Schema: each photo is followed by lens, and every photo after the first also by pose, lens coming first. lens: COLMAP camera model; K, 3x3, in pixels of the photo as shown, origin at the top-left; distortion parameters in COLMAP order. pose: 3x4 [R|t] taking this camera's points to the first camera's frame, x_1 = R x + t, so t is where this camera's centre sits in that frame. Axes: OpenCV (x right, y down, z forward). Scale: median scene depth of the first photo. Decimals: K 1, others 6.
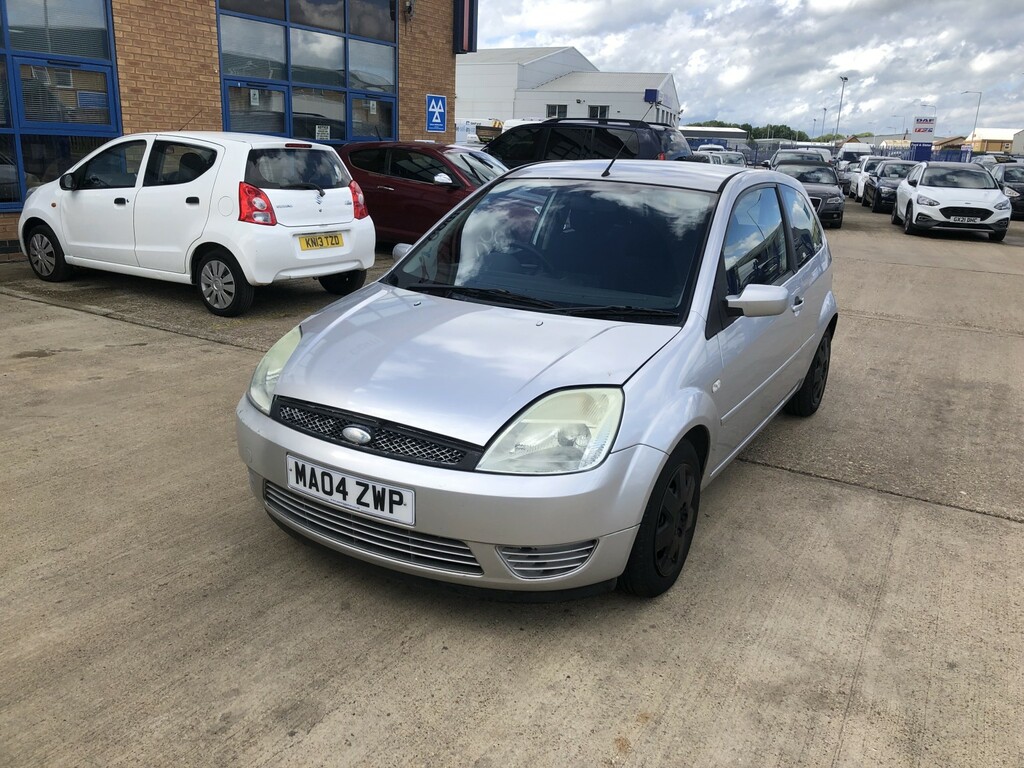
lens RADIAL K [[854.9, 0, 527.5], [0, 854.9, 380.7], [0, 0, 1]] dist [0.027939, -0.005562]
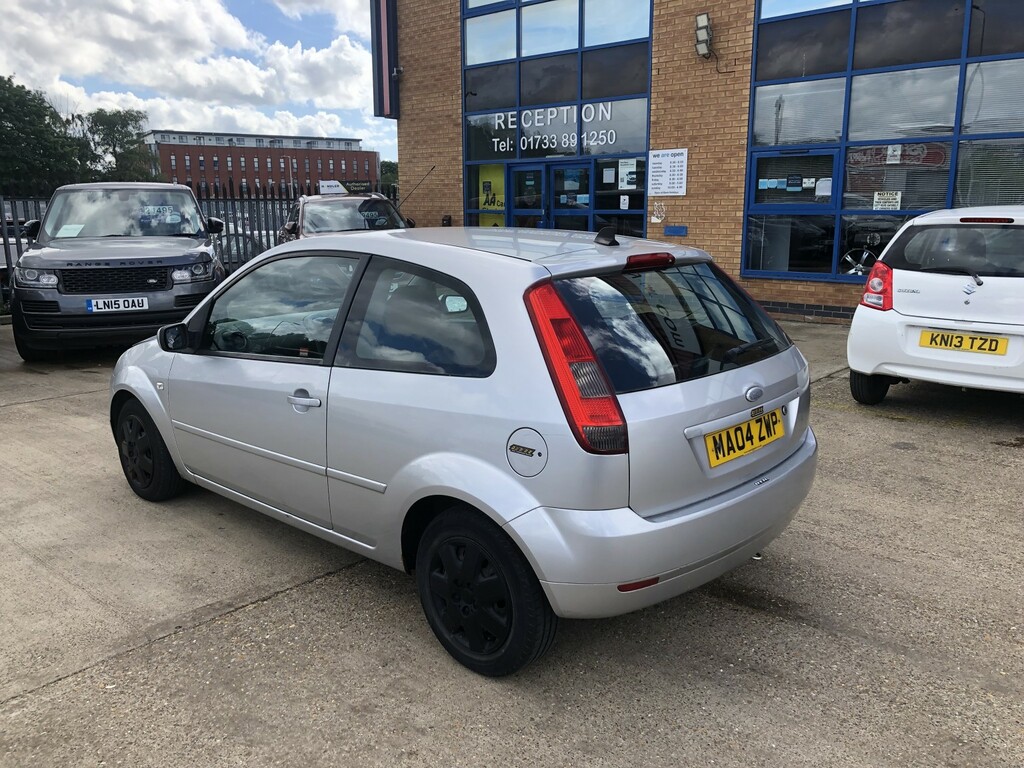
lens RADIAL K [[832.2, 0, 514.6], [0, 832.2, 407.4], [0, 0, 1]] dist [0.031463, -0.001664]
pose [[-0.233474, 0.197173, -0.952162, 0.660037], [-0.261786, 0.930323, 0.256841, -0.220437], [0.936460, 0.309228, -0.165589, 0.857758]]
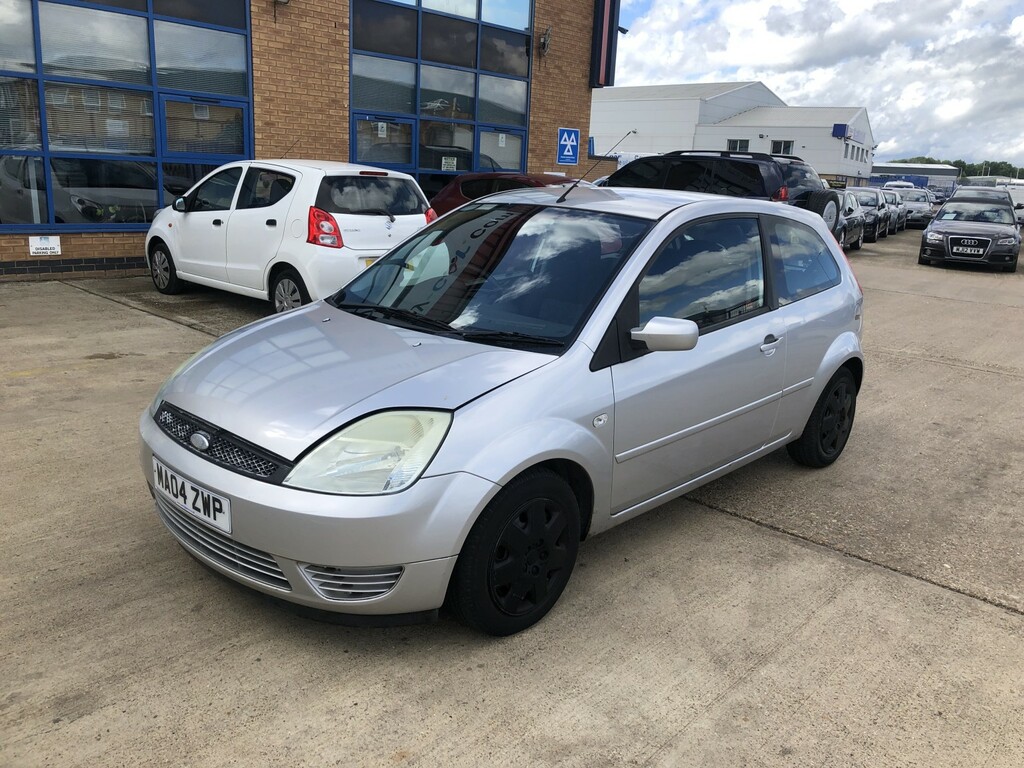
lens RADIAL K [[854.9, 0, 527.5], [0, 854.9, 380.7], [0, 0, 1]] dist [0.027939, -0.005562]
pose [[0.976927, 0.059609, -0.205085, 0.162203], [-0.067346, 0.997249, -0.030952, -0.001689], [0.202676, 0.044049, 0.978255, 0.026964]]
